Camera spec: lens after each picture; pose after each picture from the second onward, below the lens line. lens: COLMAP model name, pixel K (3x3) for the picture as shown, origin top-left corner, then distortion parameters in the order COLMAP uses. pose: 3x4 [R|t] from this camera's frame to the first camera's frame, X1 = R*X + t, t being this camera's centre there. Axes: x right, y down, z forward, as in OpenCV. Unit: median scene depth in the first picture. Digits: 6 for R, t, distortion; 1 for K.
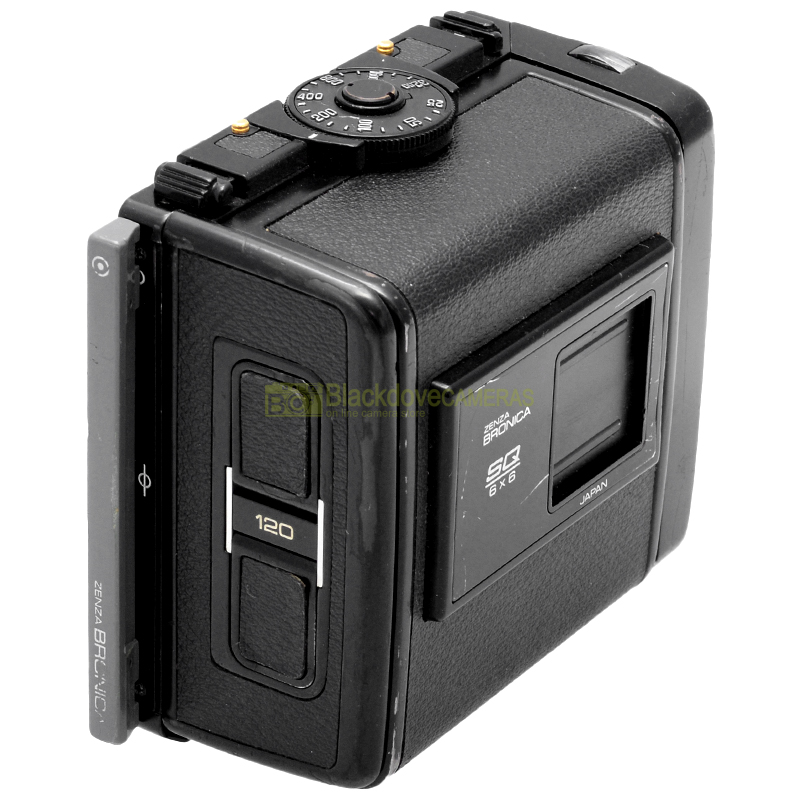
lens RADIAL K [[4208.4, 0, 400.0], [0, 4208.4, 400.0], [0, 0, 1]] dist [0.077586, 0.654737]
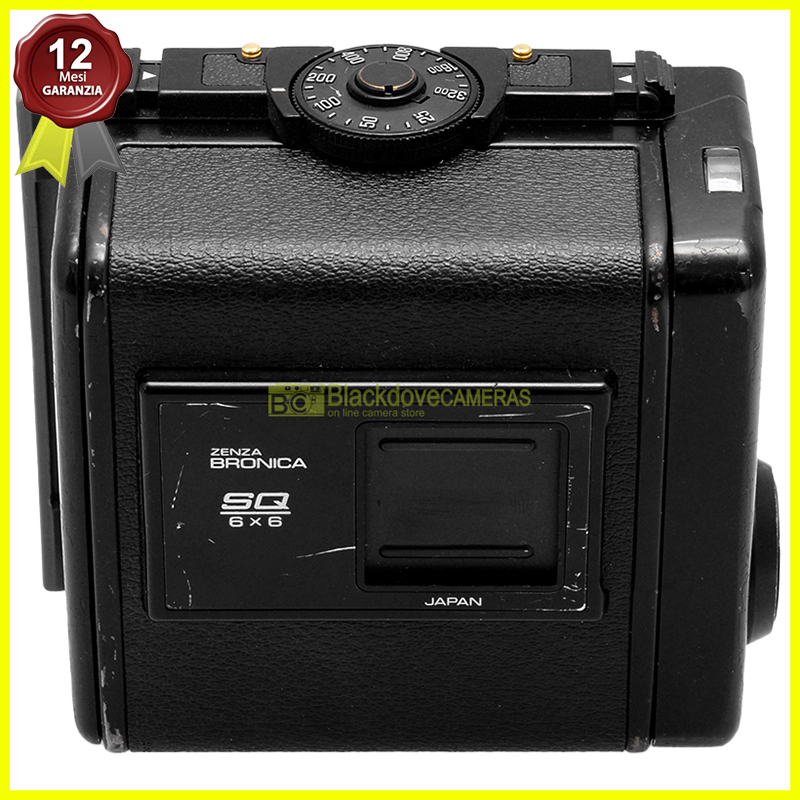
lens RADIAL K [[4208.4, 0, 400.0], [0, 4208.4, 400.0], [0, 0, 1]] dist [0.077586, 0.654737]
pose [[0.574949, 0.438938, -0.690484, 0.651100], [-0.378440, 0.890884, 0.251213, -0.240877], [0.725408, 0.116872, 0.678325, 0.404010]]
